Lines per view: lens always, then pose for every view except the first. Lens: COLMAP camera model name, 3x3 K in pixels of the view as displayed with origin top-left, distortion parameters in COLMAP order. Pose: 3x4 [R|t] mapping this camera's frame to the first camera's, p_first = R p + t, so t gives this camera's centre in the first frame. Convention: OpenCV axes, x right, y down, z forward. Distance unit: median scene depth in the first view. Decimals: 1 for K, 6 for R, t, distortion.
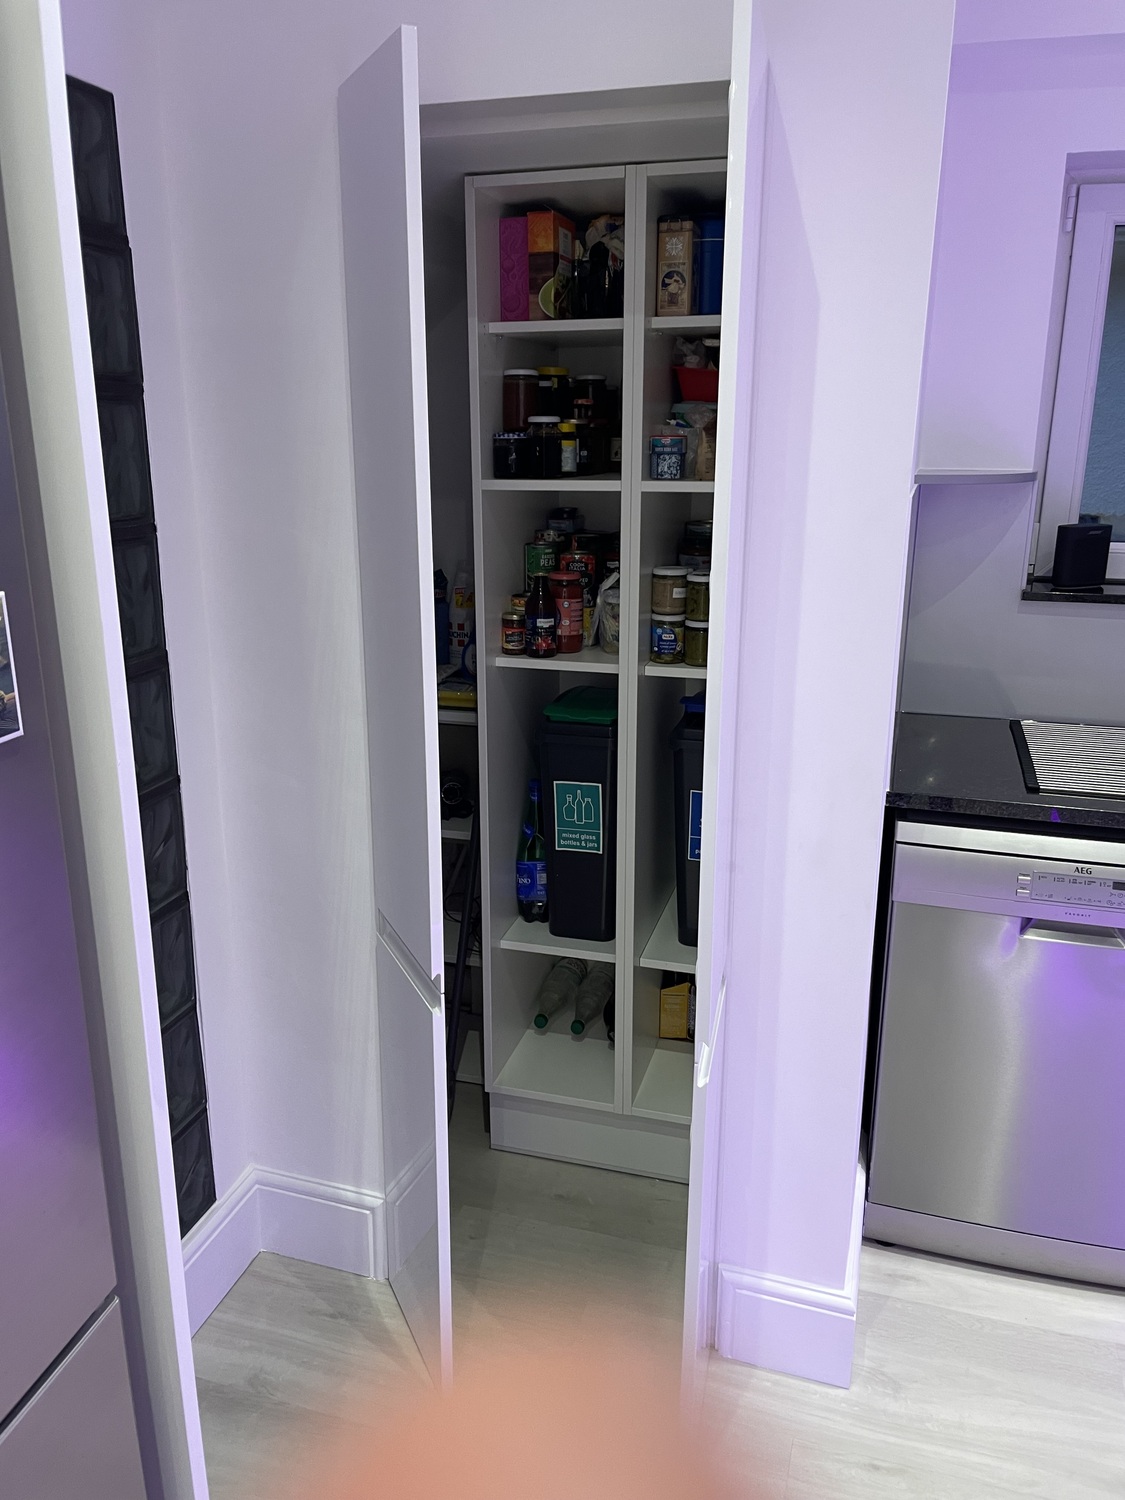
lens RADIAL K [[1150.1, 0, 562.5], [0, 1150.1, 750.0], [0, 0, 1]] dist [0.094098, -0.138992]
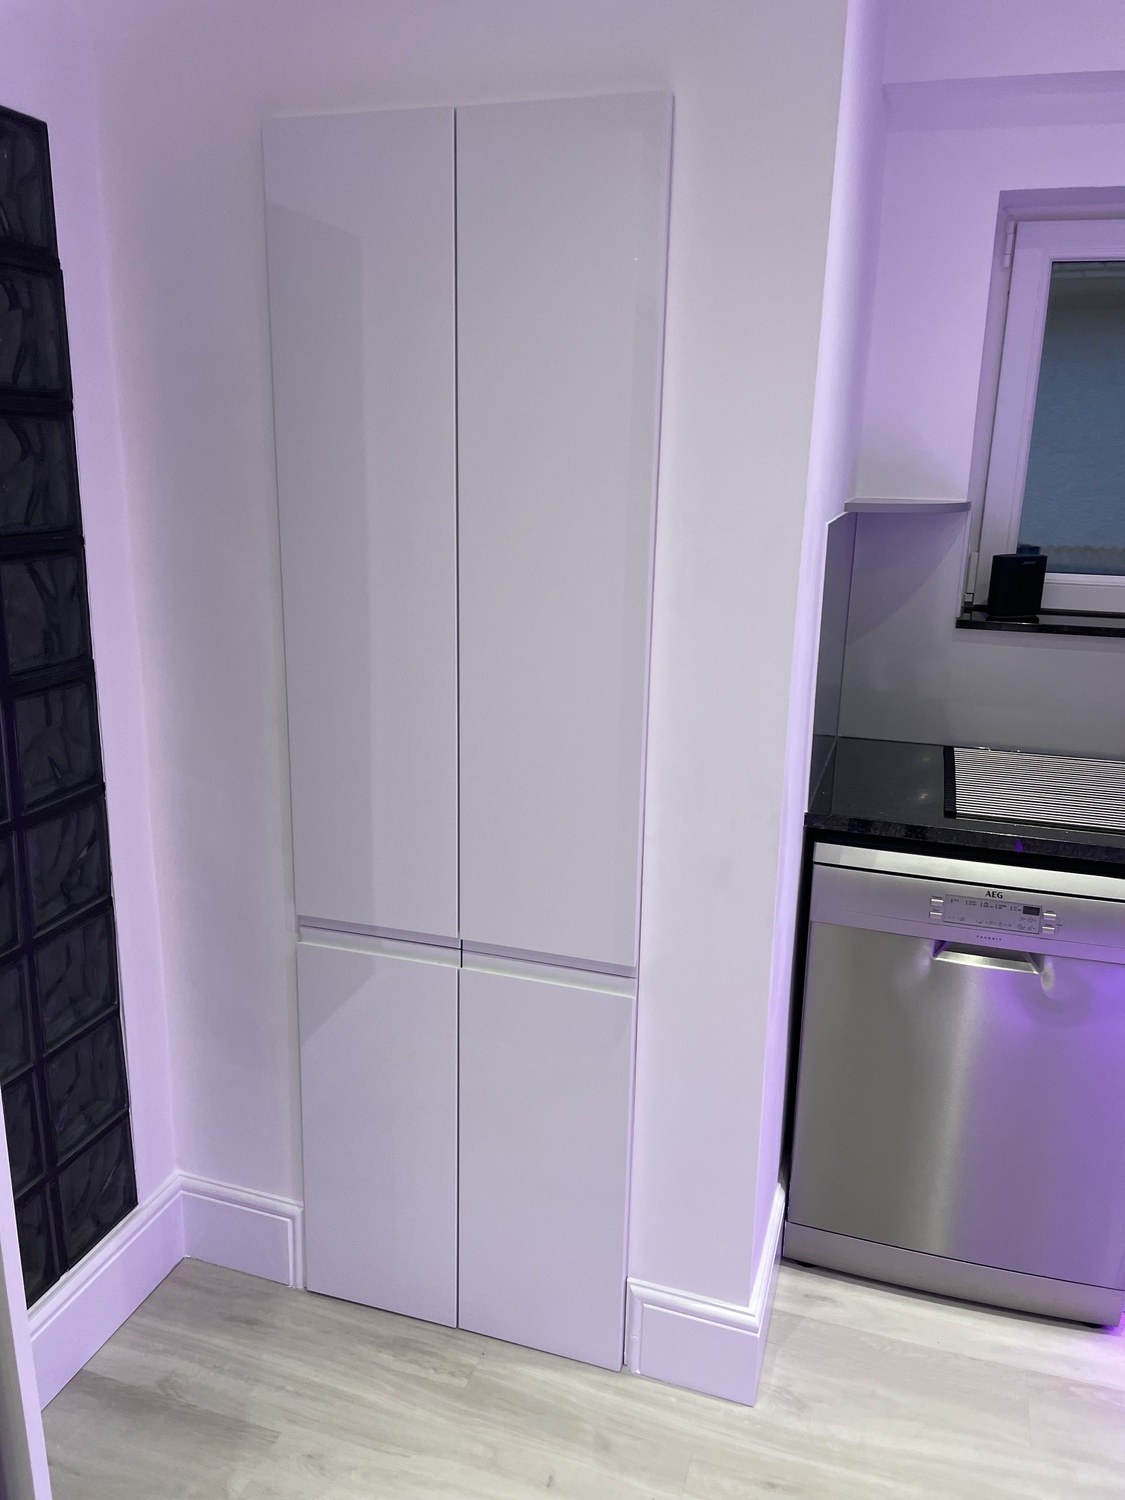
lens RADIAL K [[1154.9, 0, 556.0], [0, 1154.9, 748.9], [0, 0, 1]] dist [0.088284, -0.131905]
pose [[0.999745, 0.019859, -0.010722, 0.071618], [-0.020076, 0.999589, -0.020473, 0.005215], [0.010311, 0.020683, 0.999733, -0.019813]]
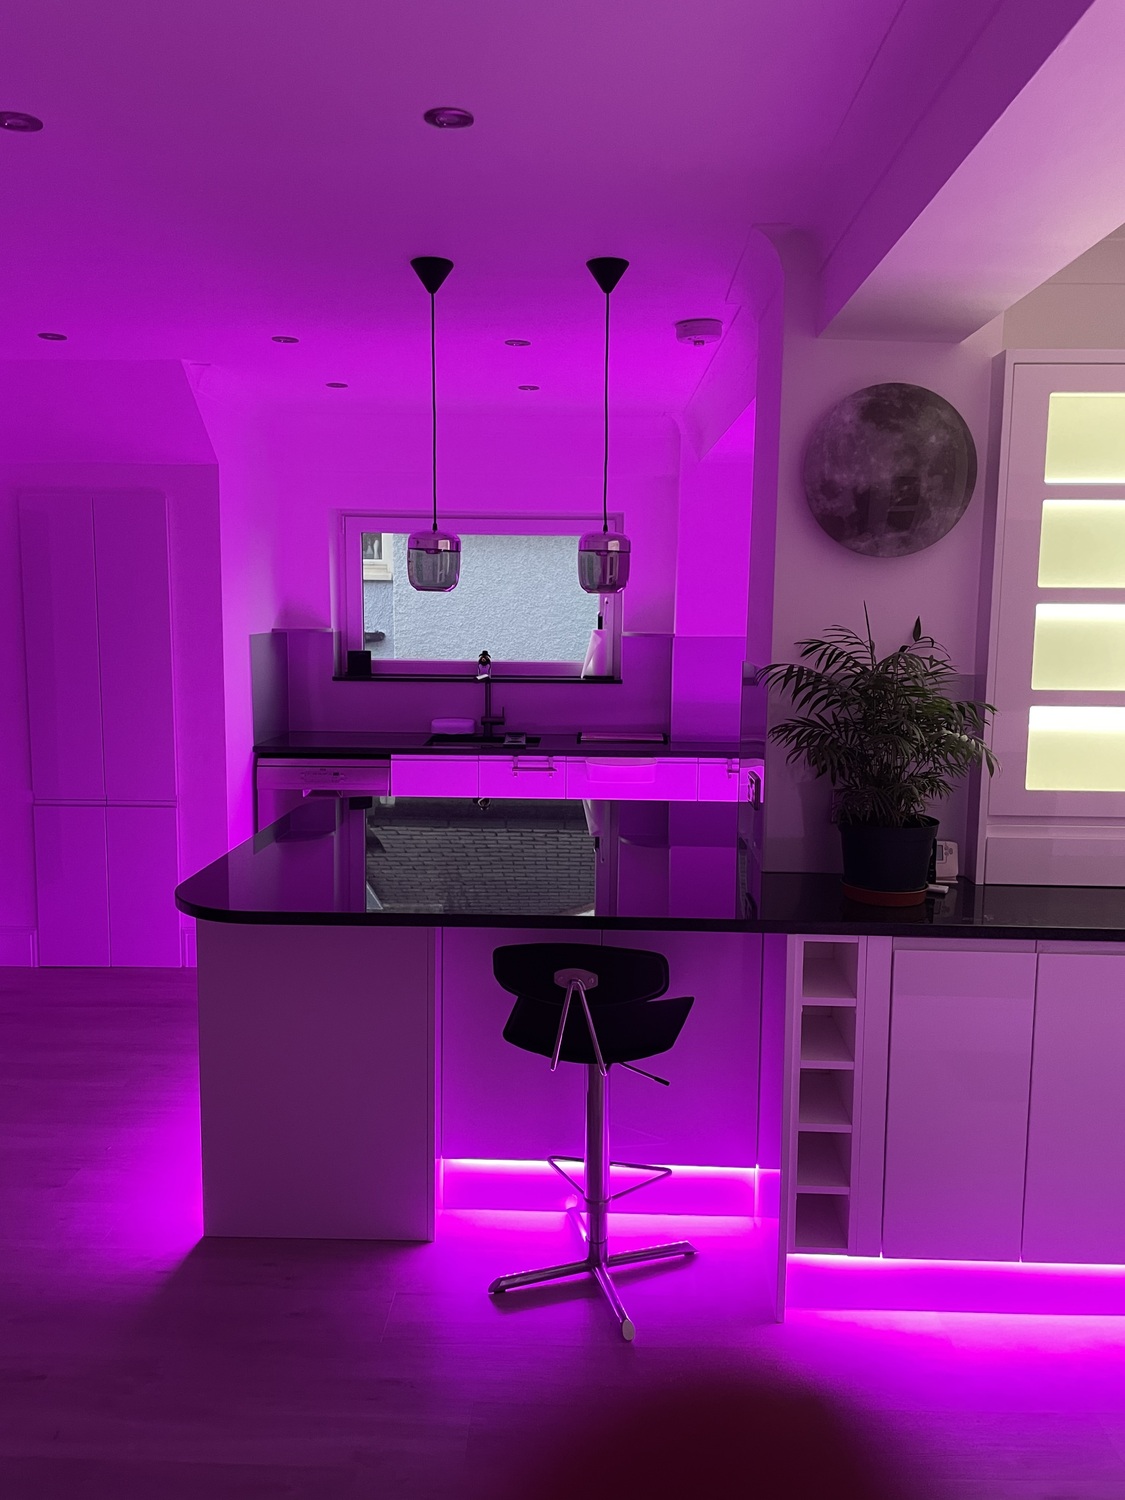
lens RADIAL K [[1154.9, 0, 556.0], [0, 1154.9, 748.9], [0, 0, 1]] dist [0.088284, -0.131905]
pose [[0.964342, -0.026643, 0.263315, 0.251549], [0.066641, 0.987308, -0.144160, 0.463738], [-0.256132, 0.156567, 0.953878, -1.656895]]
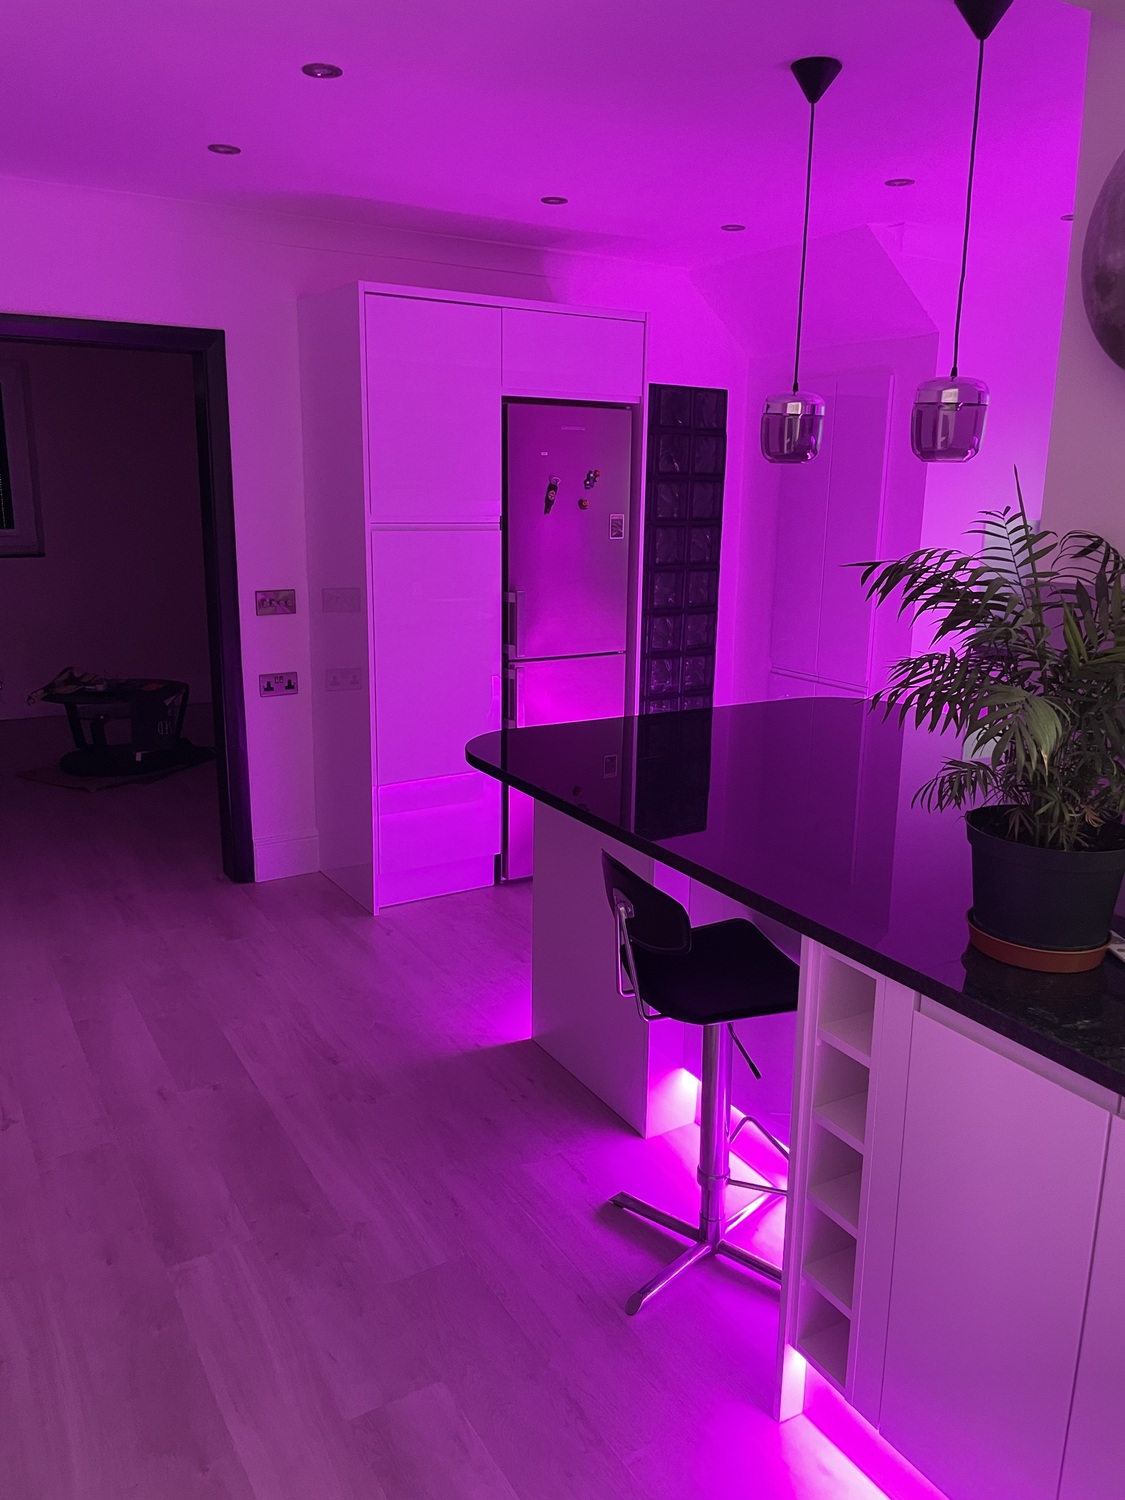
lens RADIAL K [[1154.9, 0, 556.0], [0, 1154.9, 748.9], [0, 0, 1]] dist [0.088284, -0.131905]
pose [[0.724983, 0.165022, -0.668705, 1.197775], [-0.204109, 0.978739, 0.020245, 0.381089], [0.657829, 0.121811, 0.743252, -1.339223]]
